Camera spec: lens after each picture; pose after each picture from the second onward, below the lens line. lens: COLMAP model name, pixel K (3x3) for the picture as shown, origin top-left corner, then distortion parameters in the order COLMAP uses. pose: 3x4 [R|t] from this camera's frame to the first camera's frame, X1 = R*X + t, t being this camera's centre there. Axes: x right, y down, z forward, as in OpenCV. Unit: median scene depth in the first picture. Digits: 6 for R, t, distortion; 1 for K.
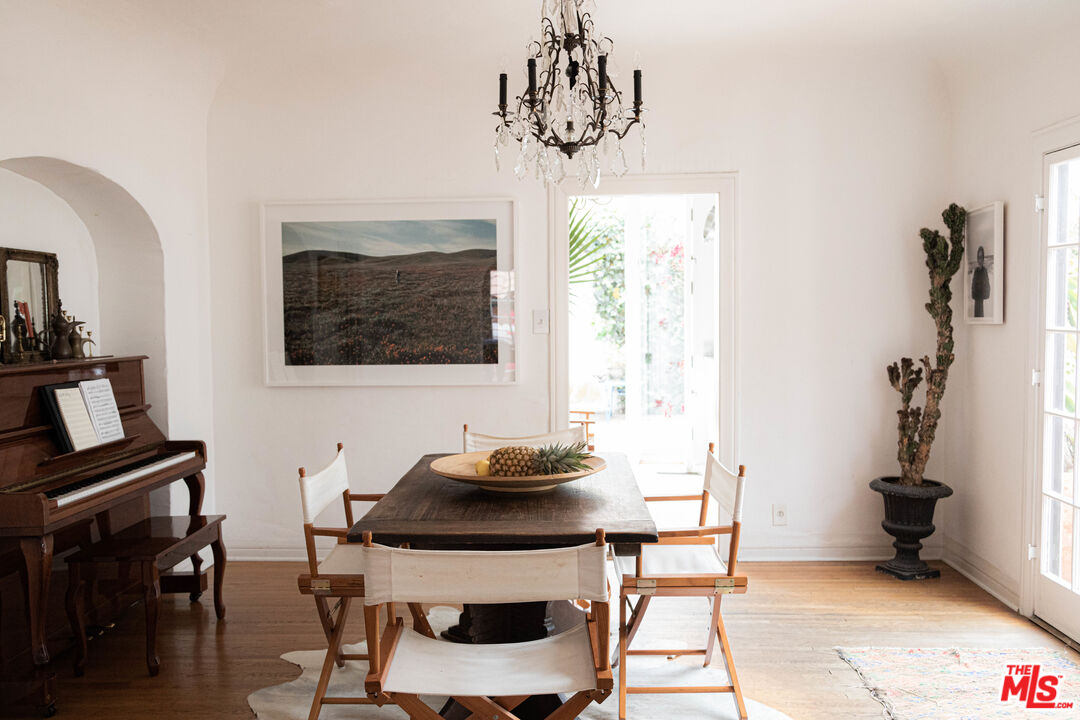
lens RADIAL K [[967.2, 0, 540.0], [0, 967.2, 360.0], [0, 0, 1]] dist [0.009750, -0.001673]
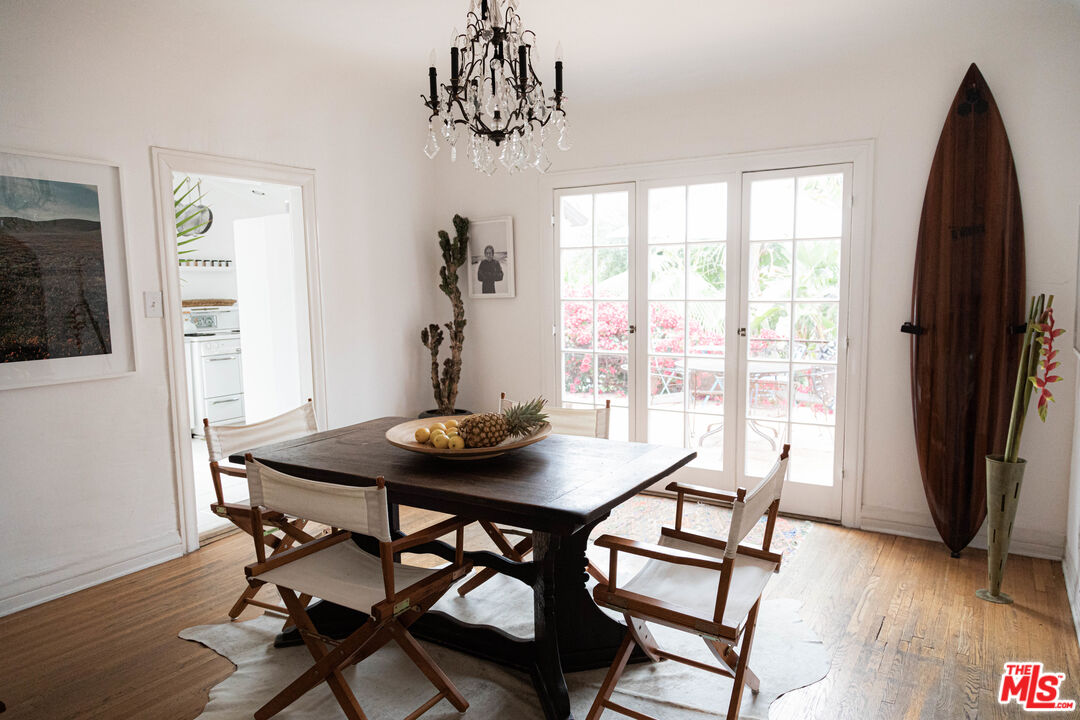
lens RADIAL K [[709.1, 0, 540.0], [0, 709.1, 360.0], [0, 0, 1]] dist [0.001402, 0.000092]
pose [[0.497933, -0.090223, 0.862510, -0.535489], [0.058626, 0.995800, 0.070321, -0.016455], [-0.865232, 0.015551, 0.501131, 0.453660]]
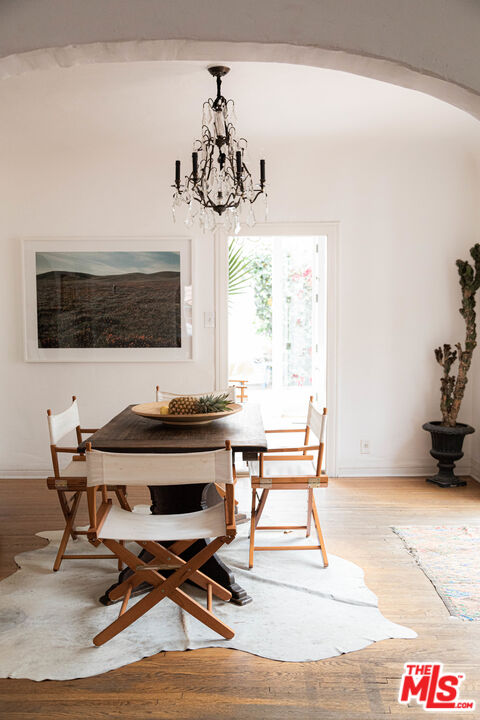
lens RADIAL K [[694.8, 0, 250.3], [0, 694.8, 360.5], [0, 0, 1]] dist [0.024243, 0.005613]
pose [[0.999270, 0.002119, 0.038155, 0.030664], [-0.002687, 0.999886, 0.014845, 0.010346], [-0.038119, -0.014937, 0.999162, -0.116897]]
